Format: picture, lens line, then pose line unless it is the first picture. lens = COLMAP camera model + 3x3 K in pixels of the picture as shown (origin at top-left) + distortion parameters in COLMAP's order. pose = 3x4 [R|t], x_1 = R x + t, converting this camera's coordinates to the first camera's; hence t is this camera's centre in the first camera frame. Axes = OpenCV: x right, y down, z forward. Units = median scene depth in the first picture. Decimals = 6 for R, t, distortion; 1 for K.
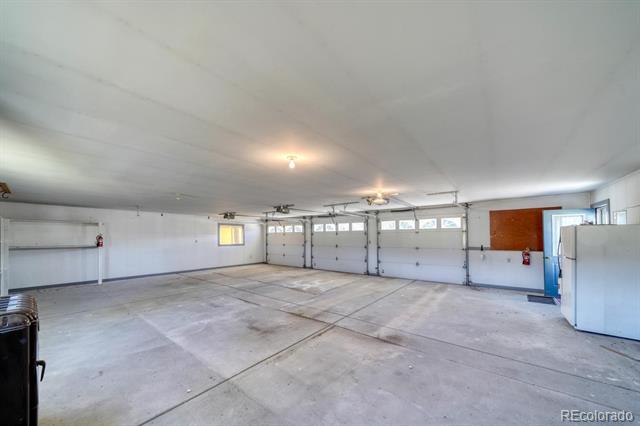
lens RADIAL K [[223.2, 0, 323.6], [0, 223.2, 235.3], [0, 0, 1]] dist [-0.003995, -0.000046]
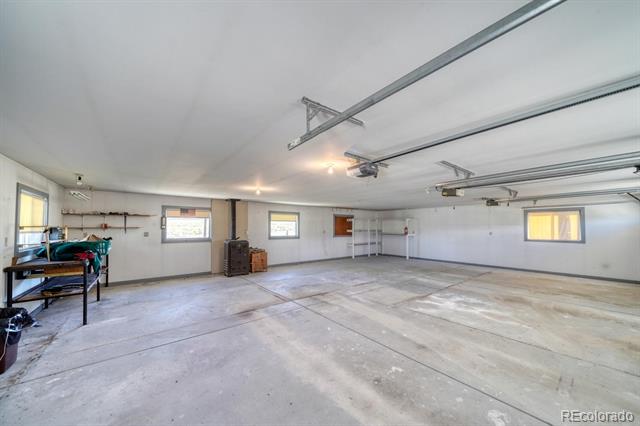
lens RADIAL K [[223.2, 0, 311.5], [0, 223.2, 225.1], [0, 0, 1]] dist [-0.003995, -0.000046]
pose [[-0.239903, -0.009382, -0.970752, 0.890728], [0.005567, 0.999924, -0.011040, -0.000421], [0.970781, -0.008053, -0.239832, 1.043516]]
